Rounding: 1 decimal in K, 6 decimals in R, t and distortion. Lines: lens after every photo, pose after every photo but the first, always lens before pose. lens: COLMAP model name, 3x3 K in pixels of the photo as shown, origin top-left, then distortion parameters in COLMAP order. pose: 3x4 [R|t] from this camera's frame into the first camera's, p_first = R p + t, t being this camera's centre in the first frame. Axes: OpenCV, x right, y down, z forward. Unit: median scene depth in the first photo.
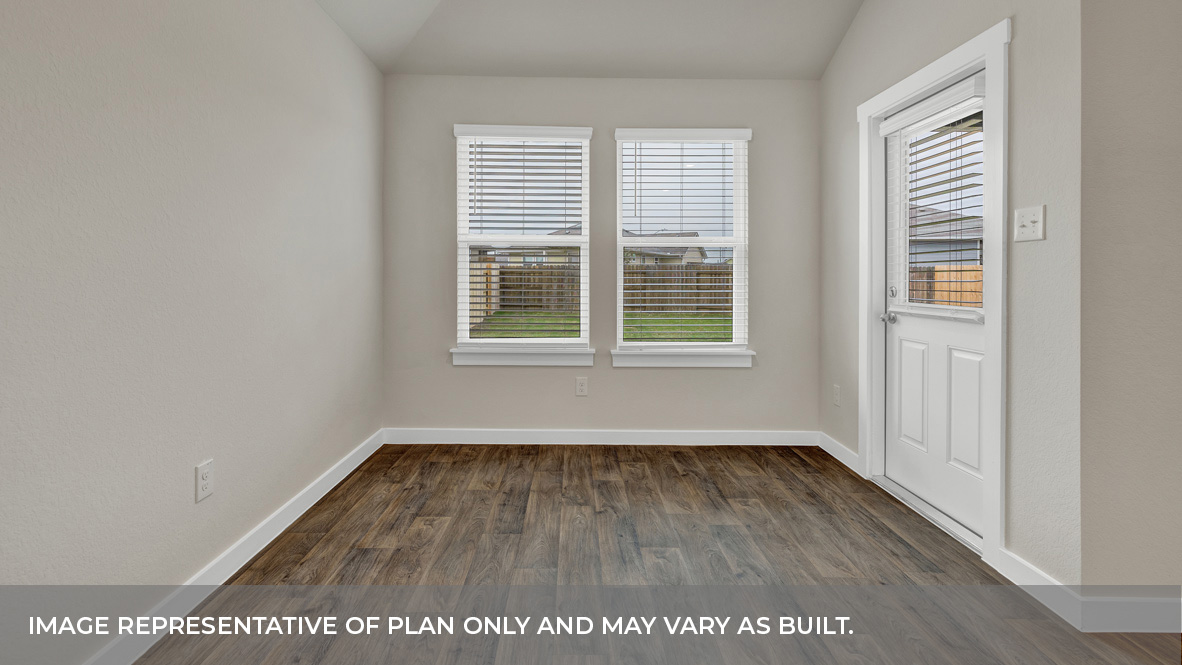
lens RADIAL K [[515.6, 0, 570.9], [0, 515.6, 283.3], [0, 0, 1]] dist [0.000473, 0.000077]
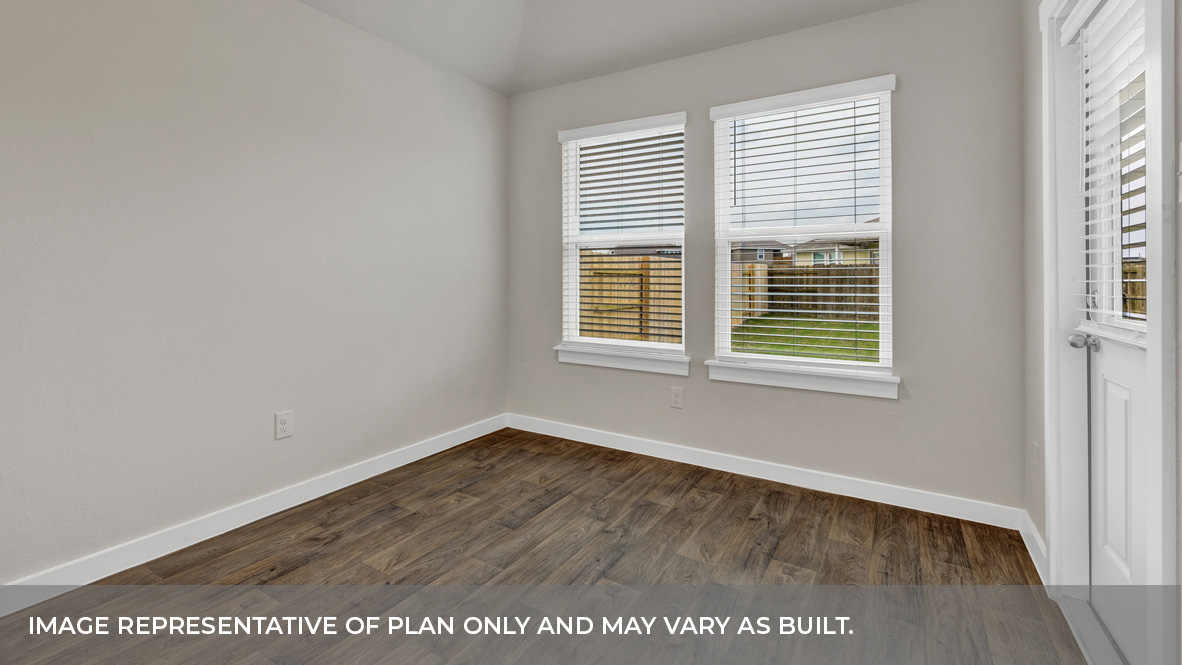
lens RADIAL K [[515.6, 0, 570.9], [0, 515.6, 283.3], [0, 0, 1]] dist [0.000473, 0.000077]
pose [[0.839855, 0.002492, -0.542805, 0.359120], [-0.003763, 0.999992, -0.001232, 0.000561], [0.542798, 0.003078, 0.839858, 0.134434]]
